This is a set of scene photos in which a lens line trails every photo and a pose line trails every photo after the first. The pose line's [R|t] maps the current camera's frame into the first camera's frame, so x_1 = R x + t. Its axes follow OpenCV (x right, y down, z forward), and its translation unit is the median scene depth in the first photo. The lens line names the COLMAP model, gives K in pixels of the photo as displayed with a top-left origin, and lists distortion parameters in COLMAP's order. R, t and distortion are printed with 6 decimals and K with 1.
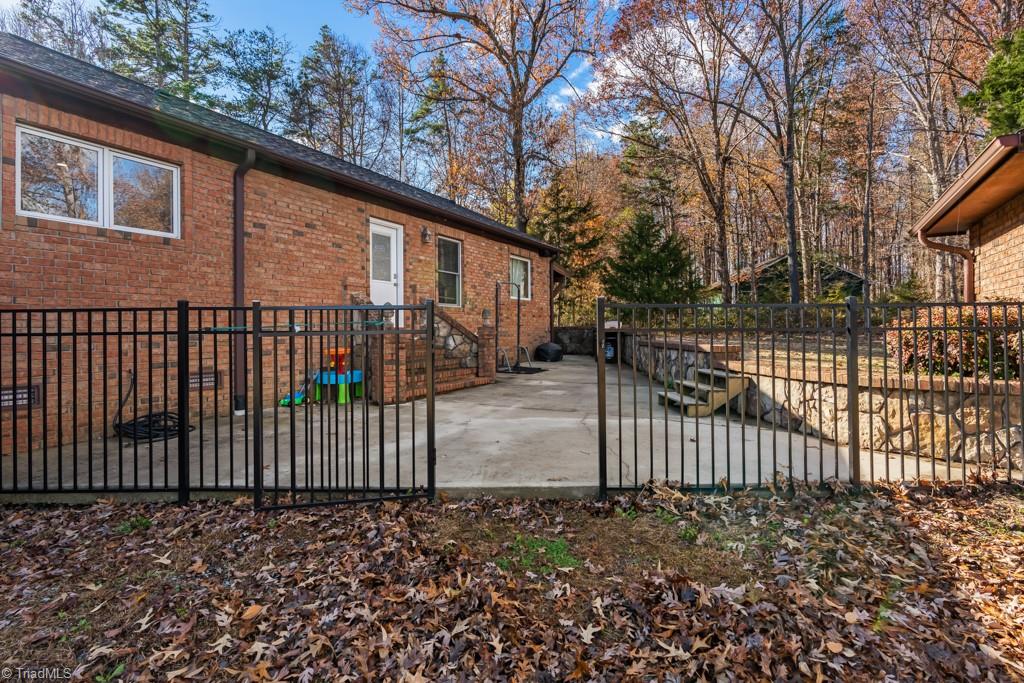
lens RADIAL K [[467.5, 0, 517.9], [0, 467.5, 334.6], [0, 0, 1]] dist [-0.001556, 0.001980]
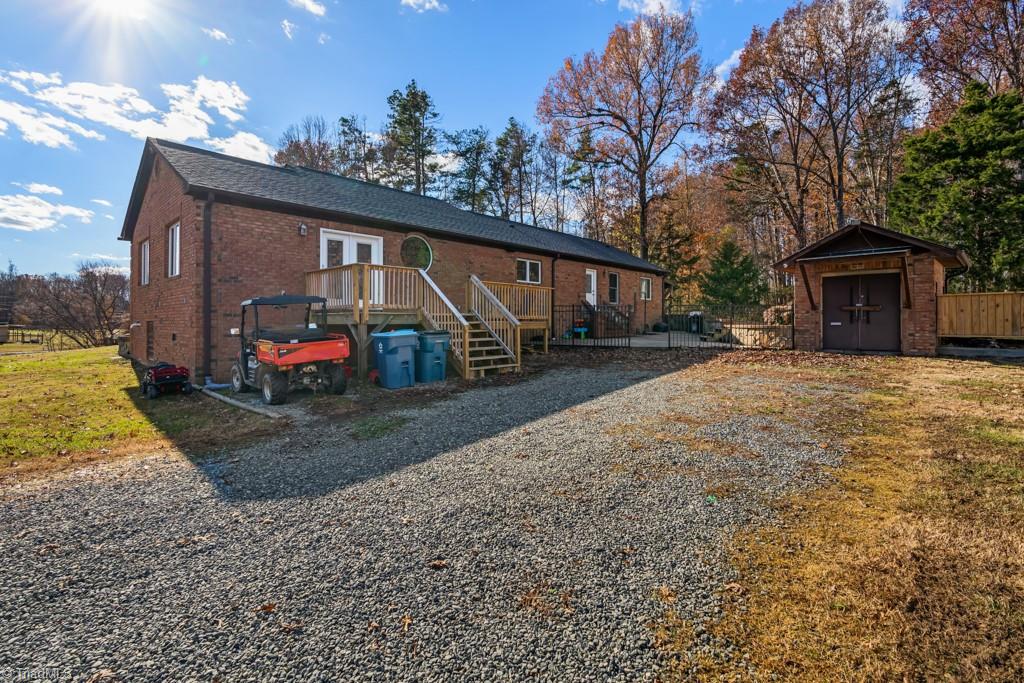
lens RADIAL K [[467.5, 0, 511.7], [0, 467.5, 321.1], [0, 0, 1]] dist [-0.001556, 0.001980]
pose [[0.968174, 0.012204, -0.249980, -0.032948], [-0.014777, 0.999855, -0.008417, 0.026573], [0.249841, 0.011844, 0.968214, -0.692128]]
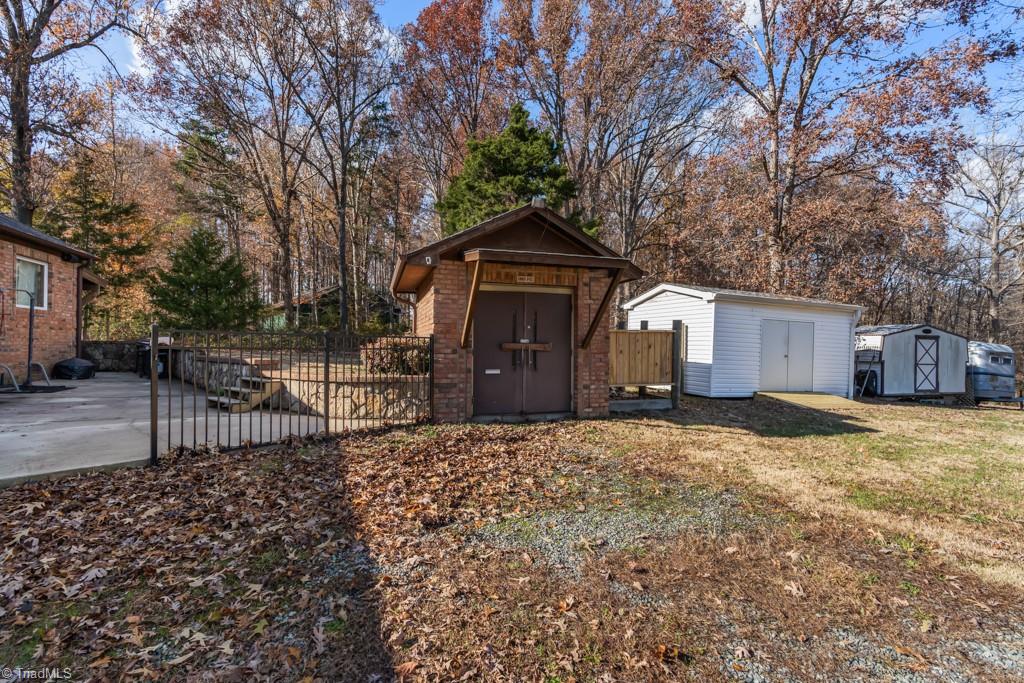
lens RADIAL K [[467.5, 0, 514.5], [0, 467.5, 337.6], [0, 0, 1]] dist [-0.001556, 0.001980]
pose [[0.660169, 0.028514, 0.750576, -0.036334], [-0.007012, 0.999470, -0.031803, -0.000469], [-0.751085, 0.015732, 0.660018, -0.164418]]
